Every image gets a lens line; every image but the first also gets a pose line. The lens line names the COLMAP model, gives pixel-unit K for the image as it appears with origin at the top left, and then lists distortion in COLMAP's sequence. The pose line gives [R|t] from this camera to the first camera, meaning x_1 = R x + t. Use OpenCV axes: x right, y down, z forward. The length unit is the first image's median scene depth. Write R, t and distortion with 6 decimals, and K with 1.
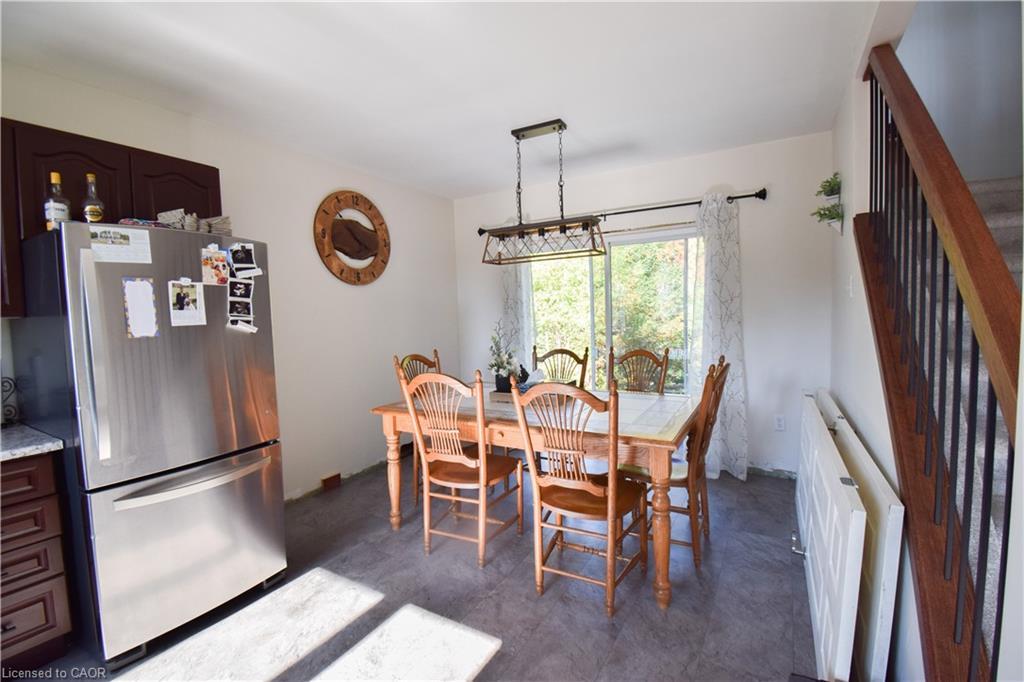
lens RADIAL K [[450.5, 0, 507.6], [0, 450.5, 336.6], [0, 0, 1]] dist [0.016823, -0.023030]
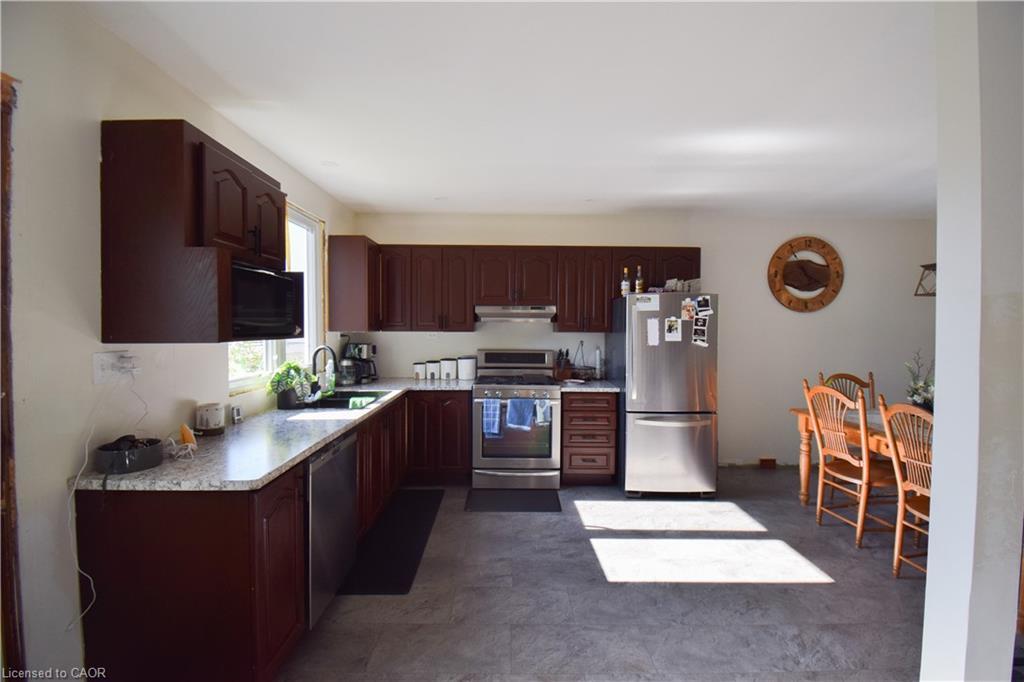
lens RADIAL K [[450.5, 0, 507.6], [0, 450.5, 336.6], [0, 0, 1]] dist [0.016823, -0.023030]
pose [[0.514414, 0.053702, -0.855859, 0.536166], [-0.070288, 0.997320, 0.020332, -0.029759], [0.854657, 0.049697, 0.516809, -0.558890]]
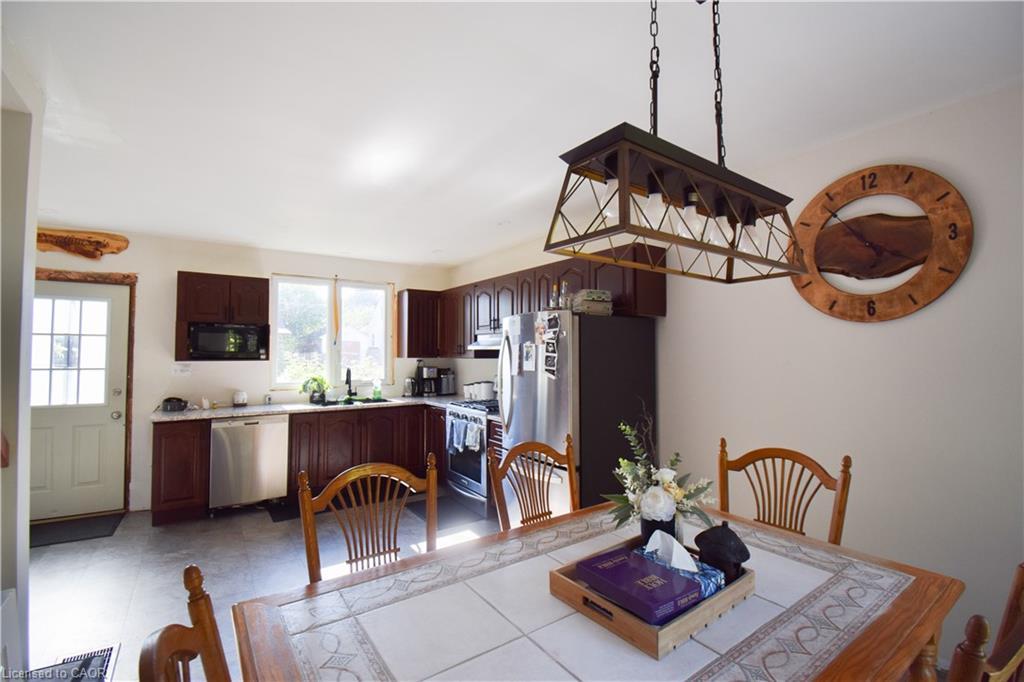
lens RADIAL K [[450.5, 0, 507.6], [0, 450.5, 336.6], [0, 0, 1]] dist [0.016823, -0.023030]
pose [[-0.426782, 0.000143, -0.904354, 0.708229], [-0.037950, 0.999116, 0.018067, -0.155657], [0.903558, 0.042031, -0.426400, 1.452743]]
